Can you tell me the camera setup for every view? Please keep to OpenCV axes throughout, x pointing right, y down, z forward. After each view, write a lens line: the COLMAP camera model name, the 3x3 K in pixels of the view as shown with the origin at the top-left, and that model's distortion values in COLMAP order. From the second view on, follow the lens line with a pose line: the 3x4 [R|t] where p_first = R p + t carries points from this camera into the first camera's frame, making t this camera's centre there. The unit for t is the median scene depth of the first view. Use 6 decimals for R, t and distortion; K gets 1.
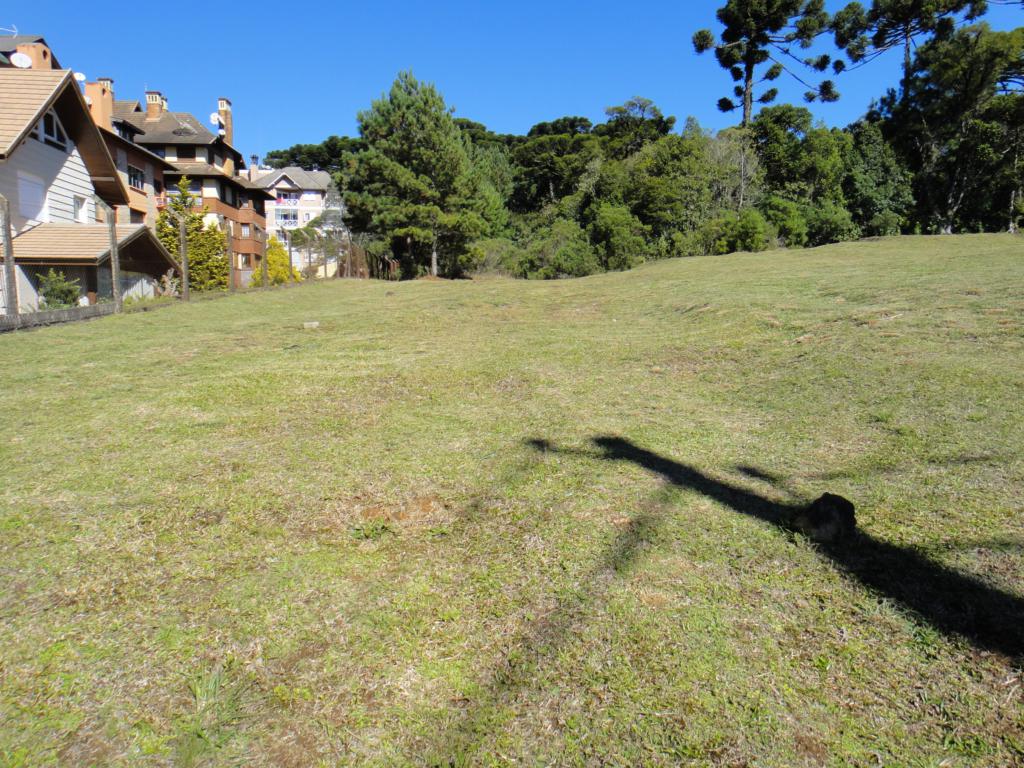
lens RADIAL K [[737.7, 0, 505.6], [0, 737.7, 379.1], [0, 0, 1]] dist [0.012662, -0.002673]
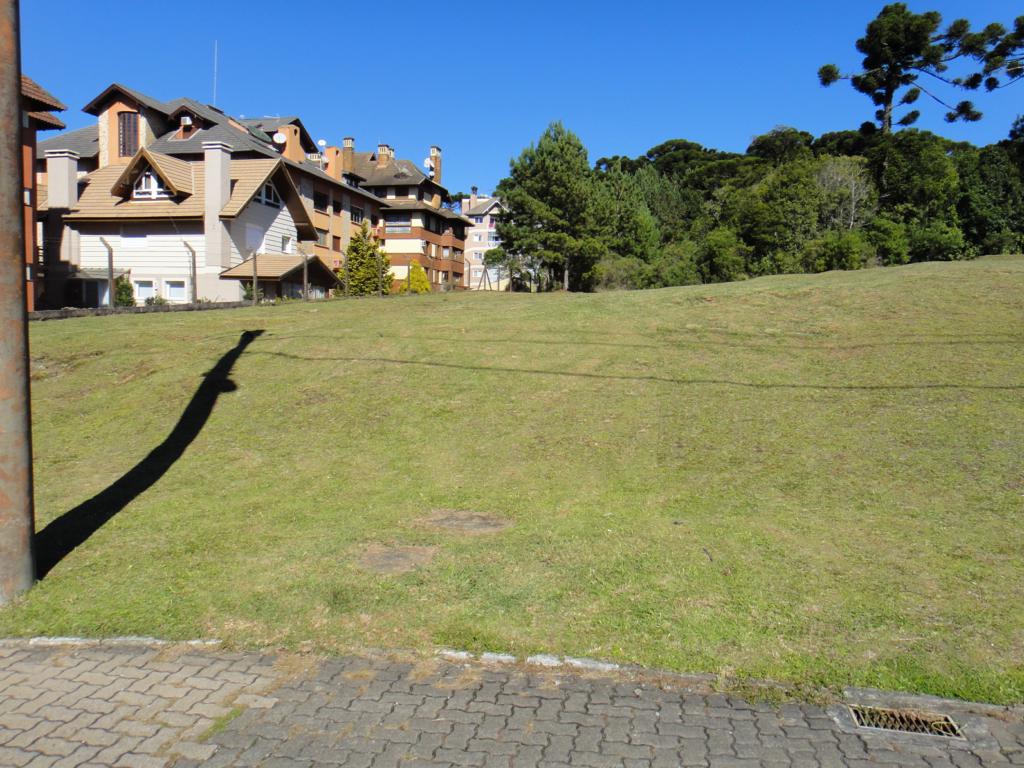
lens RADIAL K [[737.7, 0, 505.6], [0, 737.7, 379.1], [0, 0, 1]] dist [0.012662, -0.002673]
pose [[0.945370, 0.047652, -0.322498, 0.205187], [-0.054034, 0.998480, -0.010861, 0.023837], [0.321490, 0.027693, 0.946508, -0.168990]]
